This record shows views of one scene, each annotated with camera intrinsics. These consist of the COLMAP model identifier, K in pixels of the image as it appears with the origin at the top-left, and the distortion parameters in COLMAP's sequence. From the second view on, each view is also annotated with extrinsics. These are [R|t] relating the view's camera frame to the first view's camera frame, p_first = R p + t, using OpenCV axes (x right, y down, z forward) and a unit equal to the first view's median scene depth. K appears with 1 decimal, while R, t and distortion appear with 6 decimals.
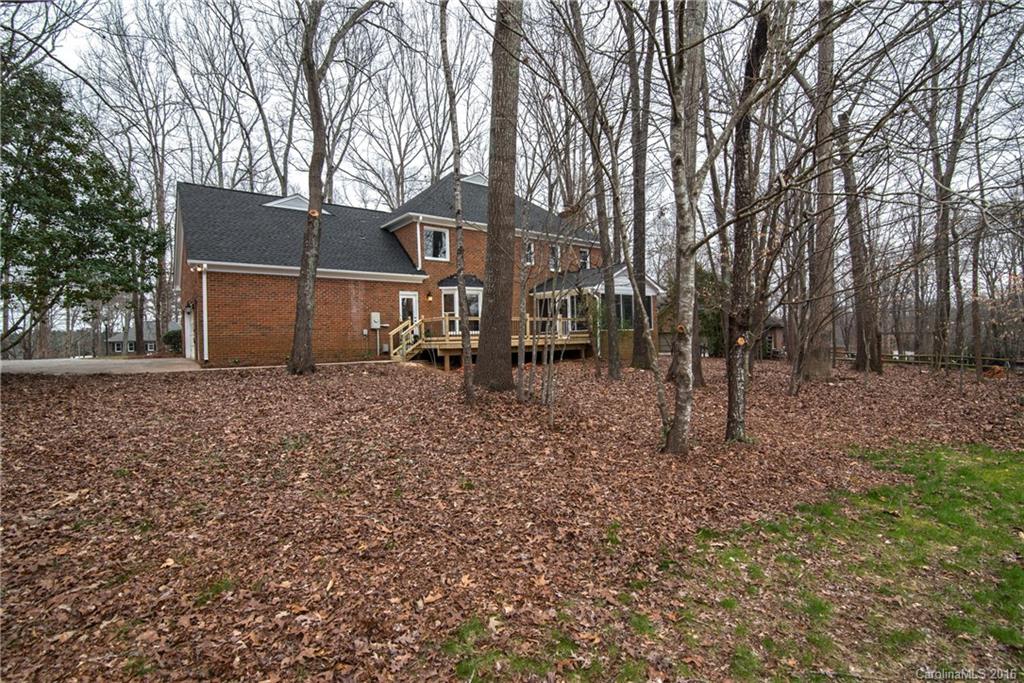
lens RADIAL K [[478.5, 0, 512.2], [0, 478.5, 340.0], [0, 0, 1]] dist [-0.004581, -0.000639]
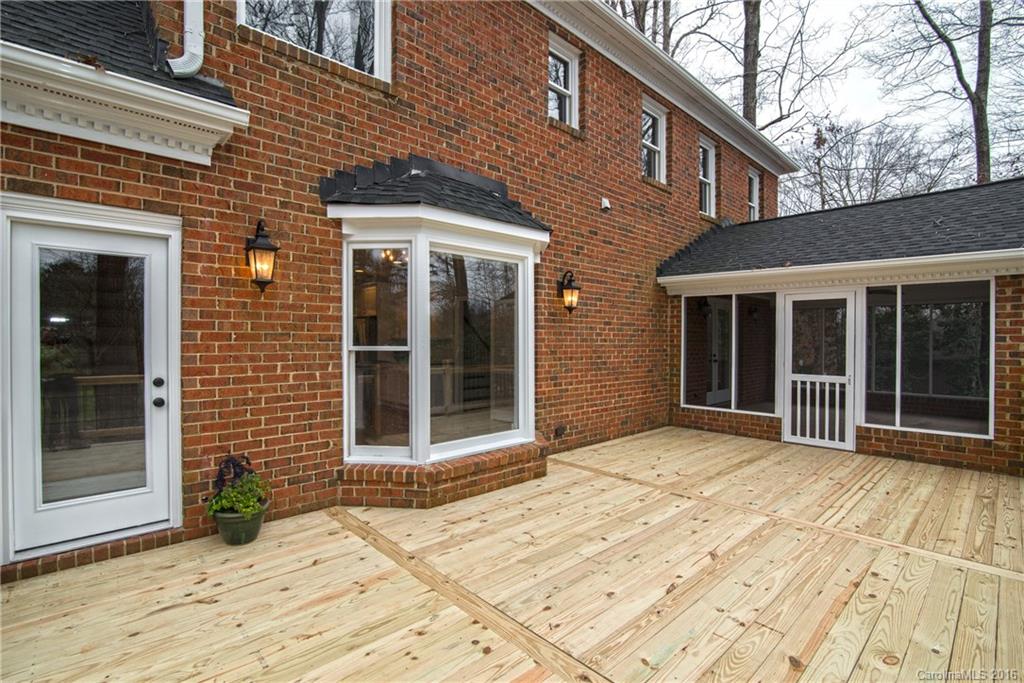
lens RADIAL K [[478.5, 0, 511.8], [0, 478.5, 340.5], [0, 0, 1]] dist [-0.004581, -0.000639]
pose [[0.986815, 0.027290, 0.159534, -0.112081], [-0.028115, 0.999600, 0.002918, -0.062661], [-0.159390, -0.007365, 0.987188, 0.815315]]
